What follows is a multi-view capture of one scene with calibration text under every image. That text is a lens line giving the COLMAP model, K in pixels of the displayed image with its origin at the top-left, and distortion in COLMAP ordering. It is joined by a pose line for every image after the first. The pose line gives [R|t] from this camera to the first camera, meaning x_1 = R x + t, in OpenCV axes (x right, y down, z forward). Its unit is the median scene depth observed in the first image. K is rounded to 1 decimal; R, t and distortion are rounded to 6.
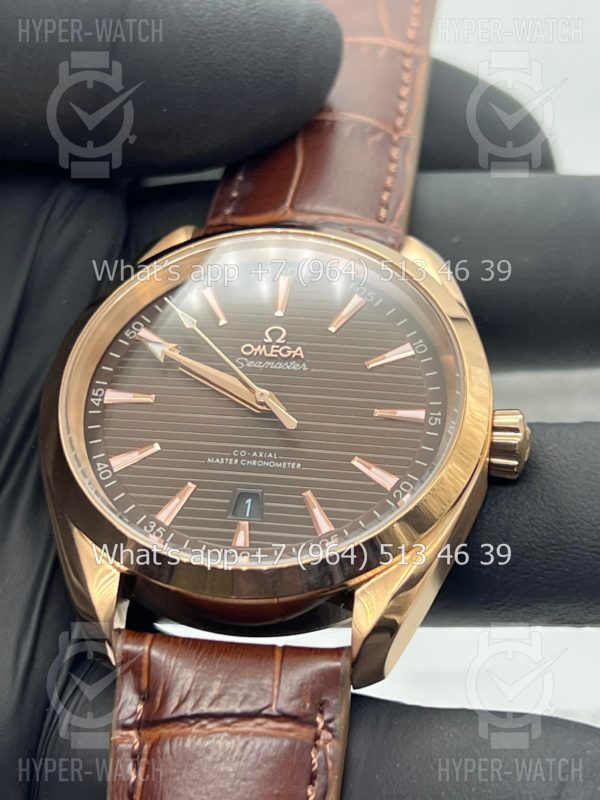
lens RADIAL K [[1923.2, 0, 300.0], [0, 1923.2, 400.0], [0, 0, 1]] dist [0.226736, -0.425271]
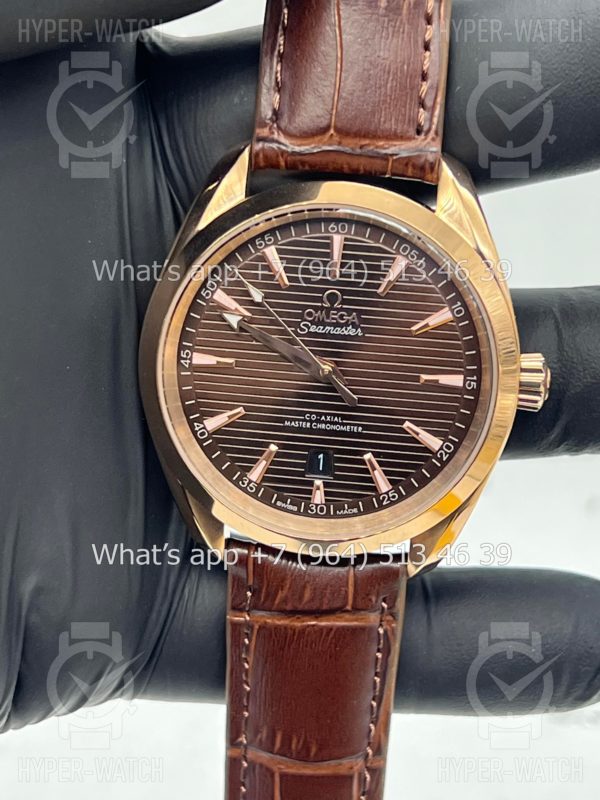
lens RADIAL K [[1923.2, 0, 300.0], [0, 1923.2, 400.0], [0, 0, 1]] dist [0.226736, -0.425271]
pose [[0.998248, -0.058261, -0.010292, -0.024871], [0.049497, 0.727141, 0.684701, -0.810302], [-0.032408, -0.684011, 0.728751, 0.119287]]
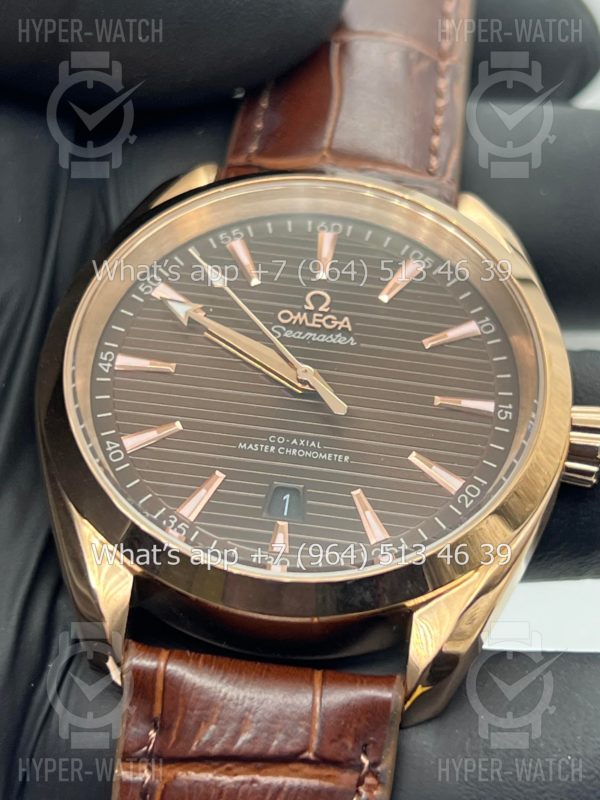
lens RADIAL K [[1923.2, 0, 300.0], [0, 1923.2, 400.0], [0, 0, 1]] dist [0.226736, -0.425271]
pose [[0.994520, 0.058530, 0.086622, -0.095226], [-0.061333, 0.997665, 0.030063, -0.015776], [-0.084660, -0.035211, 0.995788, 0.153710]]
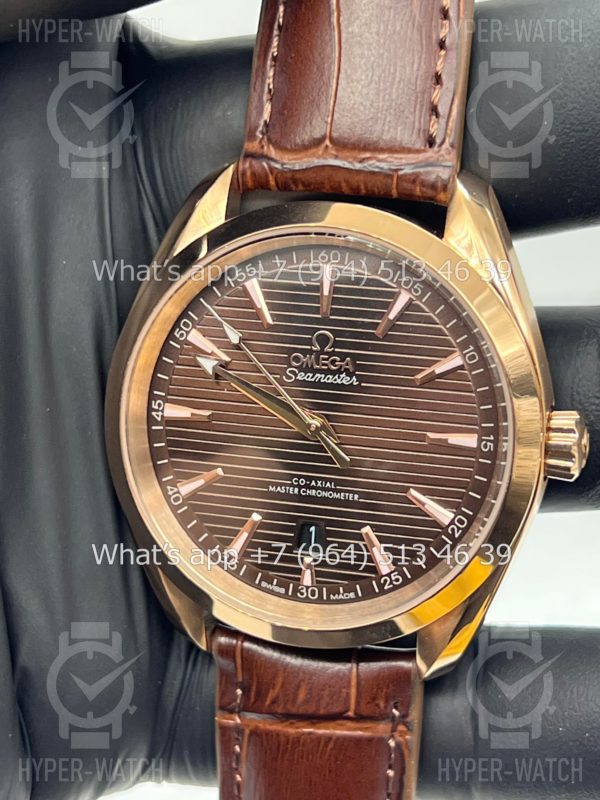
lens RADIAL K [[1923.2, 0, 300.0], [0, 1923.2, 400.0], [0, 0, 1]] dist [0.226736, -0.425271]
pose [[0.982552, -0.045425, -0.180358, 0.155262], [0.149808, 0.767989, 0.622696, -0.640856], [0.110227, -0.638850, 0.761394, 0.245678]]
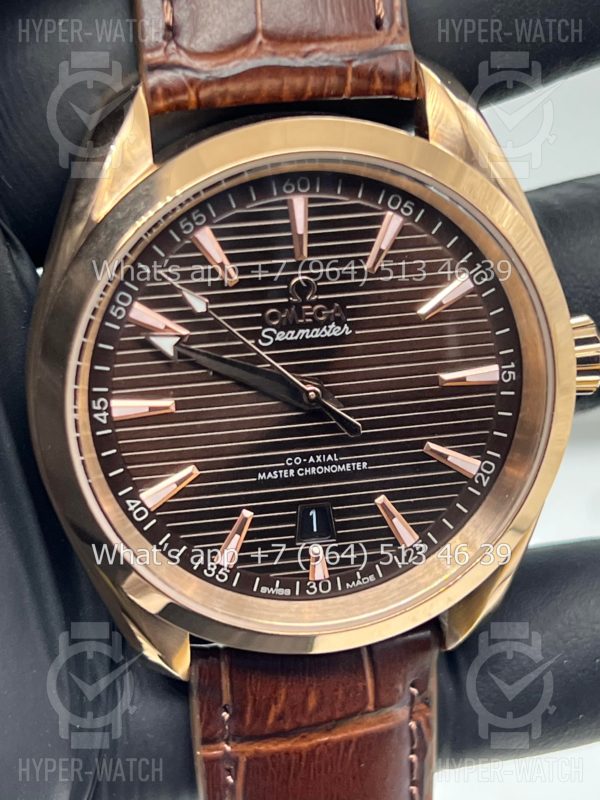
lens RADIAL K [[1923.2, 0, 300.0], [0, 1923.2, 400.0], [0, 0, 1]] dist [0.226736, -0.425271]
pose [[0.949528, -0.237013, 0.205478, -0.194865], [0.008260, 0.673719, 0.738942, -0.611224], [-0.313573, -0.699949, 0.641673, 0.473586]]
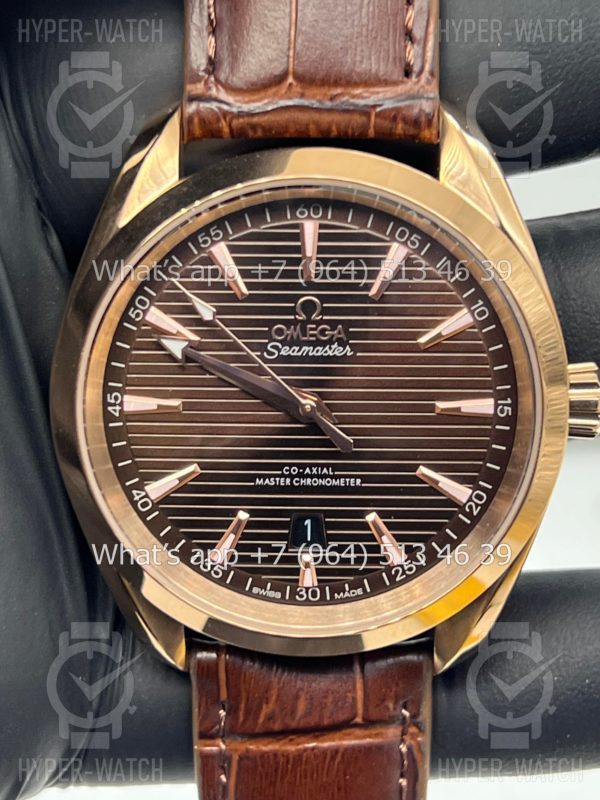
lens RADIAL K [[1923.2, 0, 300.0], [0, 1923.2, 400.0], [0, 0, 1]] dist [0.226736, -0.425271]
pose [[0.990457, -0.134151, 0.031590, -0.050665], [0.076264, 0.724407, 0.685141, -0.607677], [-0.114796, -0.676194, 0.727725, 0.366574]]
